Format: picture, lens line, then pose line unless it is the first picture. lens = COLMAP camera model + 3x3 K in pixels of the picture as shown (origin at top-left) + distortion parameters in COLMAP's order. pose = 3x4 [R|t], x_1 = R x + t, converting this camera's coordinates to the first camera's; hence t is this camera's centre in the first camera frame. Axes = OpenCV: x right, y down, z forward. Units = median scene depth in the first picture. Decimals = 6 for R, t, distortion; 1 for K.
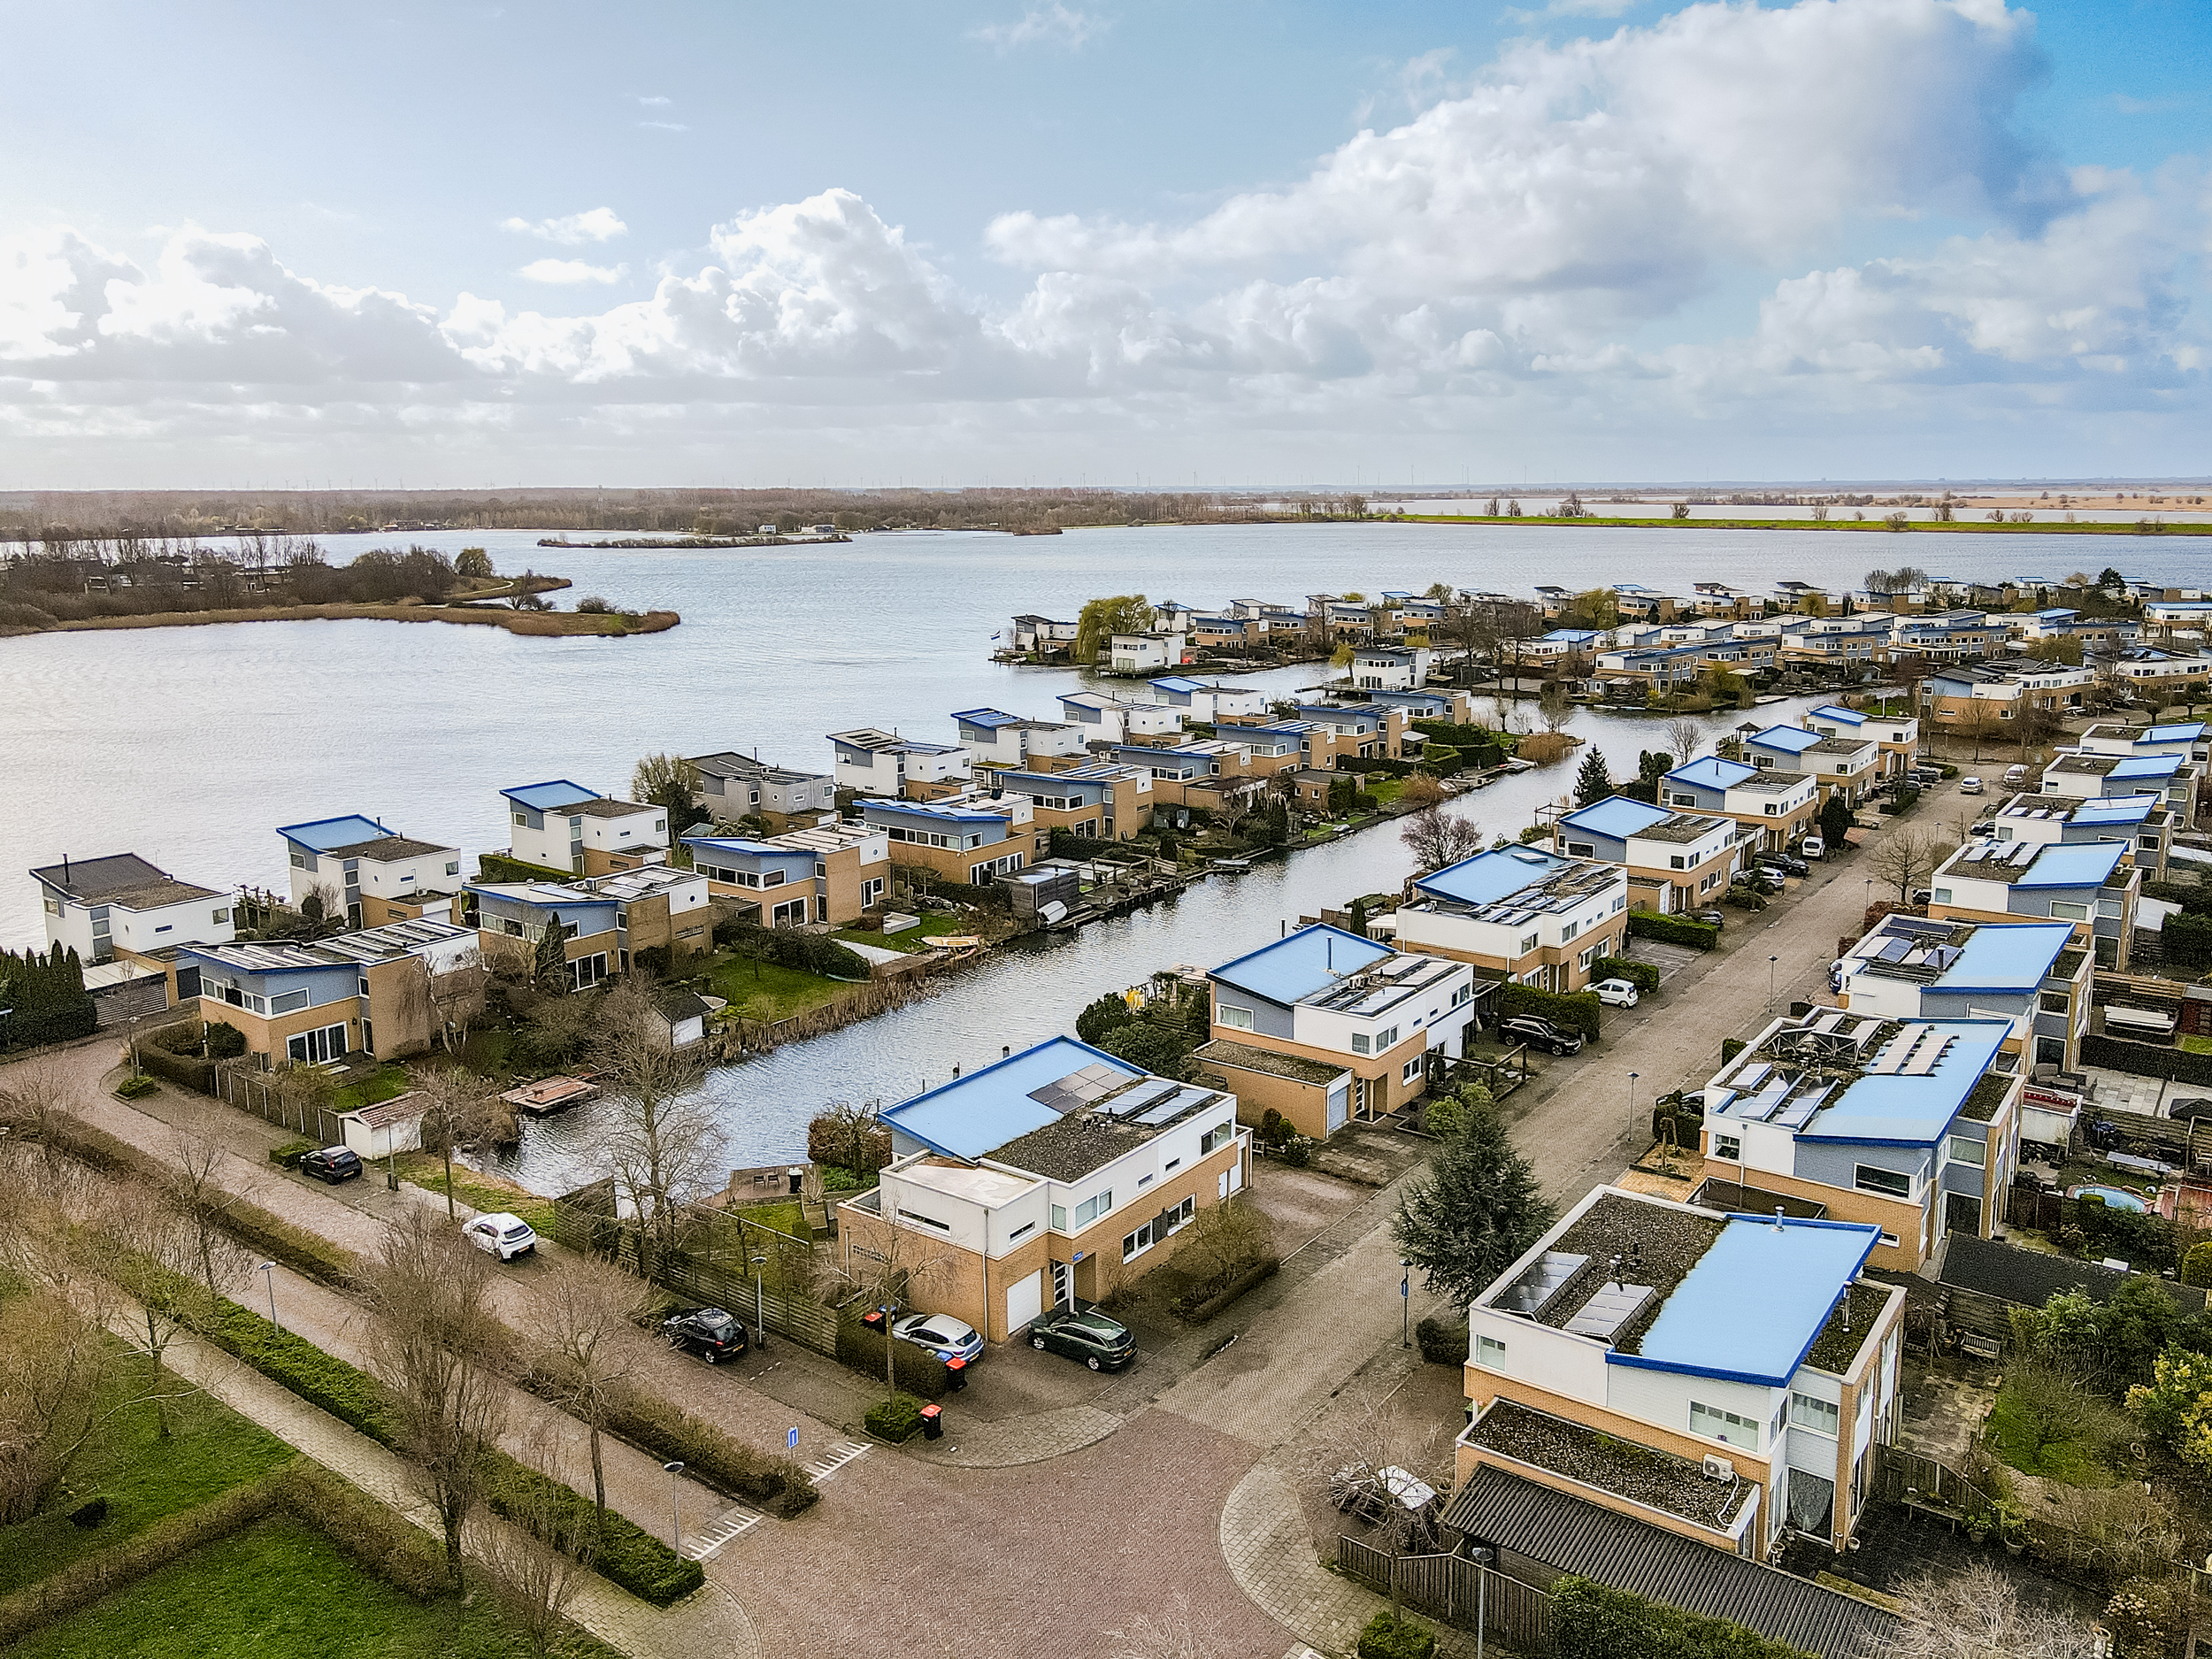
lens RADIAL K [[1647.9, 0, 1106.0], [0, 1647.9, 829.5], [0, 0, 1]] dist [0.002911, 0.001180]
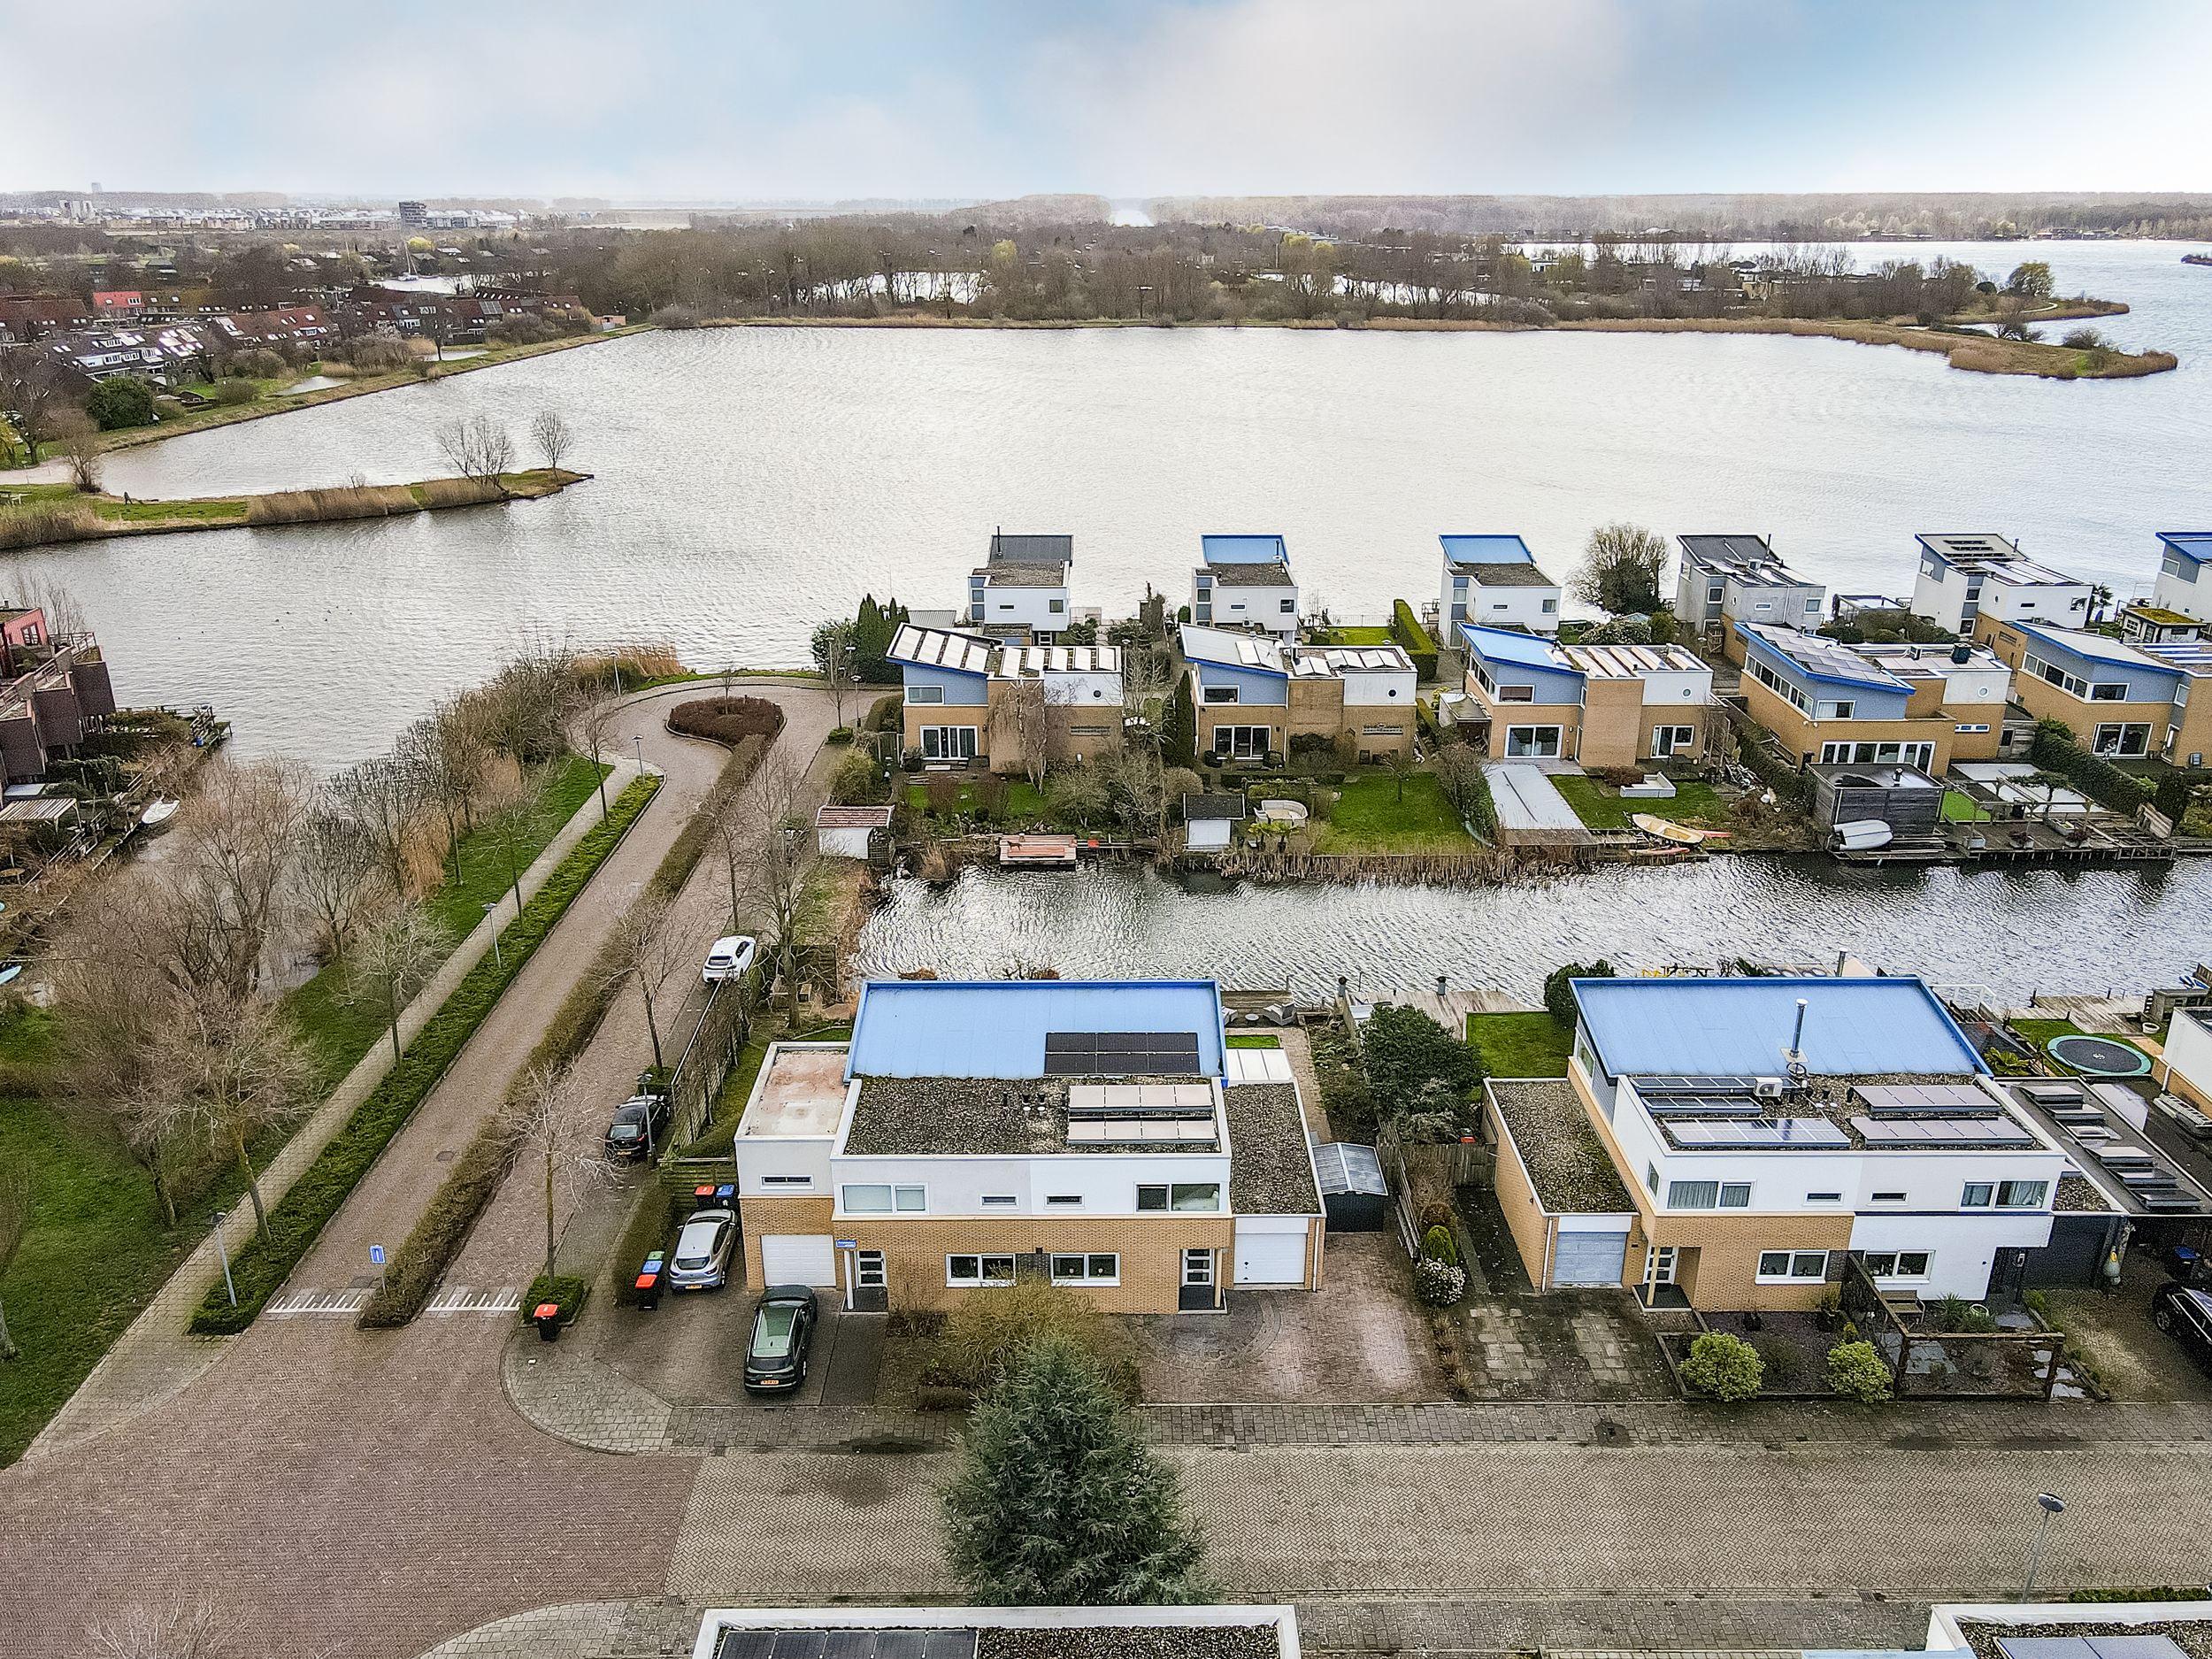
lens RADIAL K [[1611.6, 0, 1106.0], [0, 1611.6, 829.5], [0, 0, 1]] dist [0.013236, 0.006122]
pose [[0.605446, 0.298863, -0.737642, 0.325403], [-0.168570, 0.953945, 0.248140, -0.079761], [0.777830, -0.025891, 0.627942, 0.360682]]
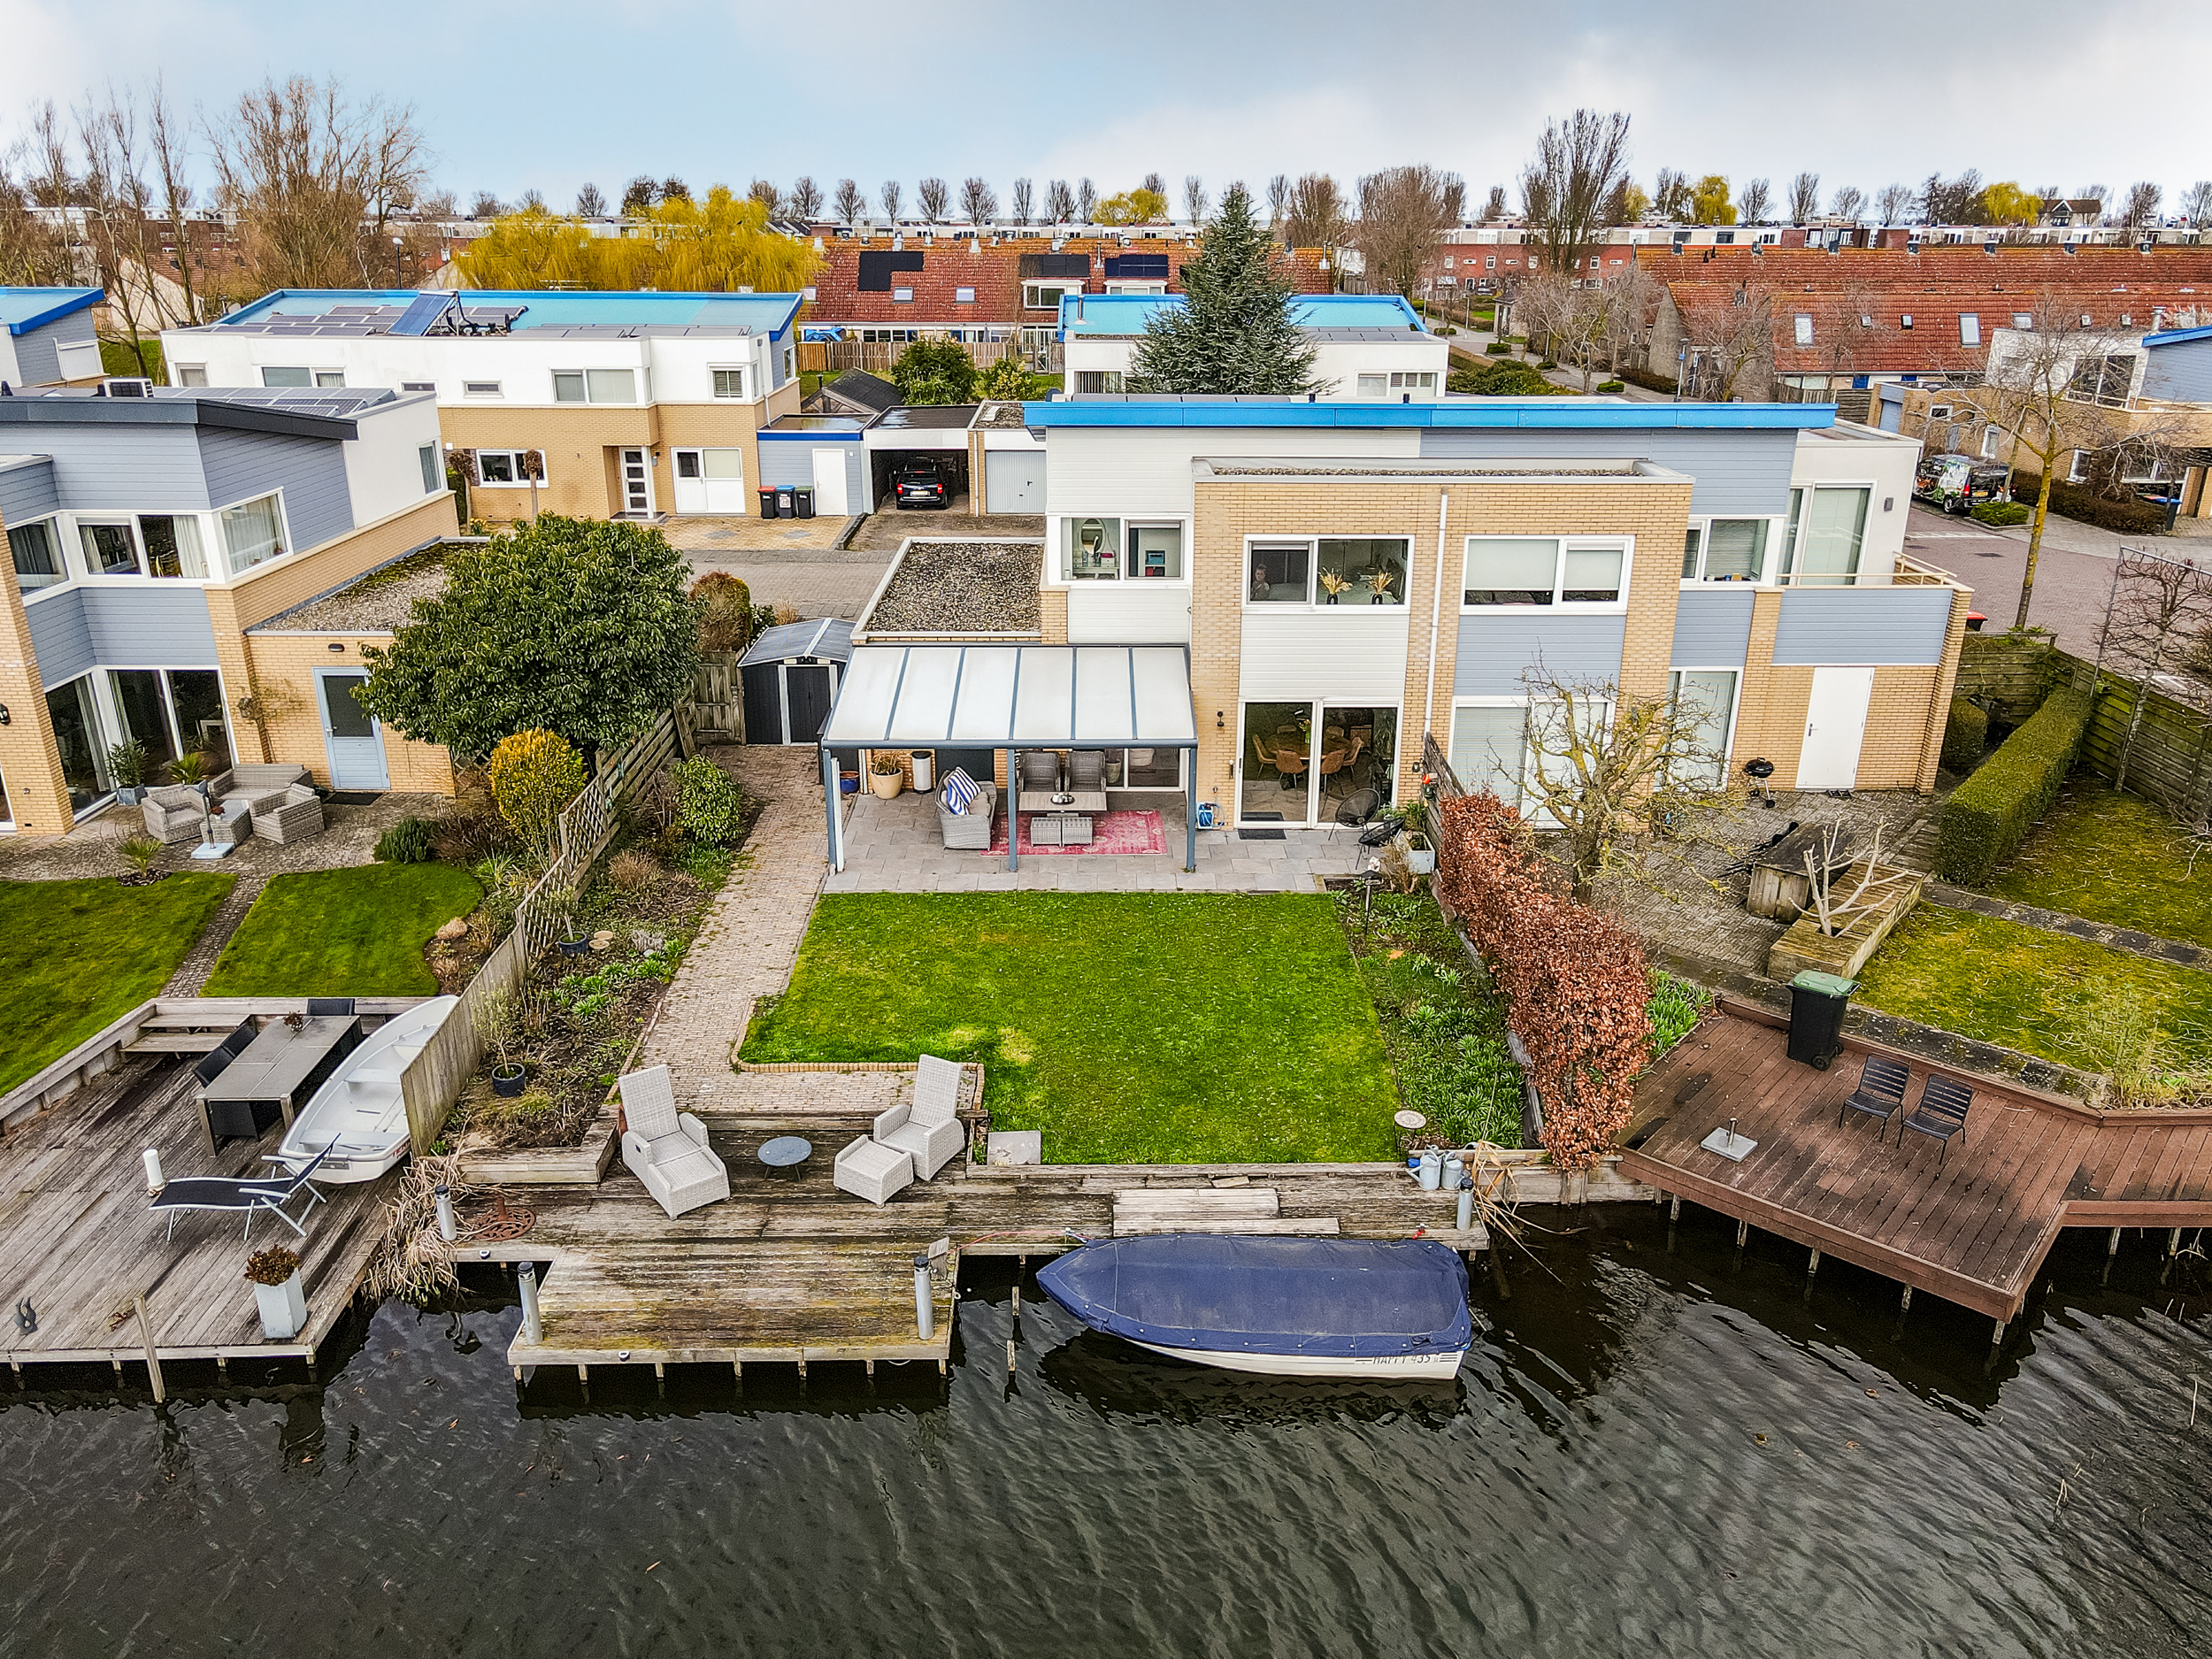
lens RADIAL K [[1611.6, 0, 1106.0], [0, 1611.6, 829.5], [0, 0, 1]] dist [0.013236, 0.006122]
pose [[0.619037, 0.287932, -0.730677, 0.495542], [-0.169404, 0.957422, 0.233764, 0.110326], [0.766874, -0.020929, 0.641456, 0.467203]]
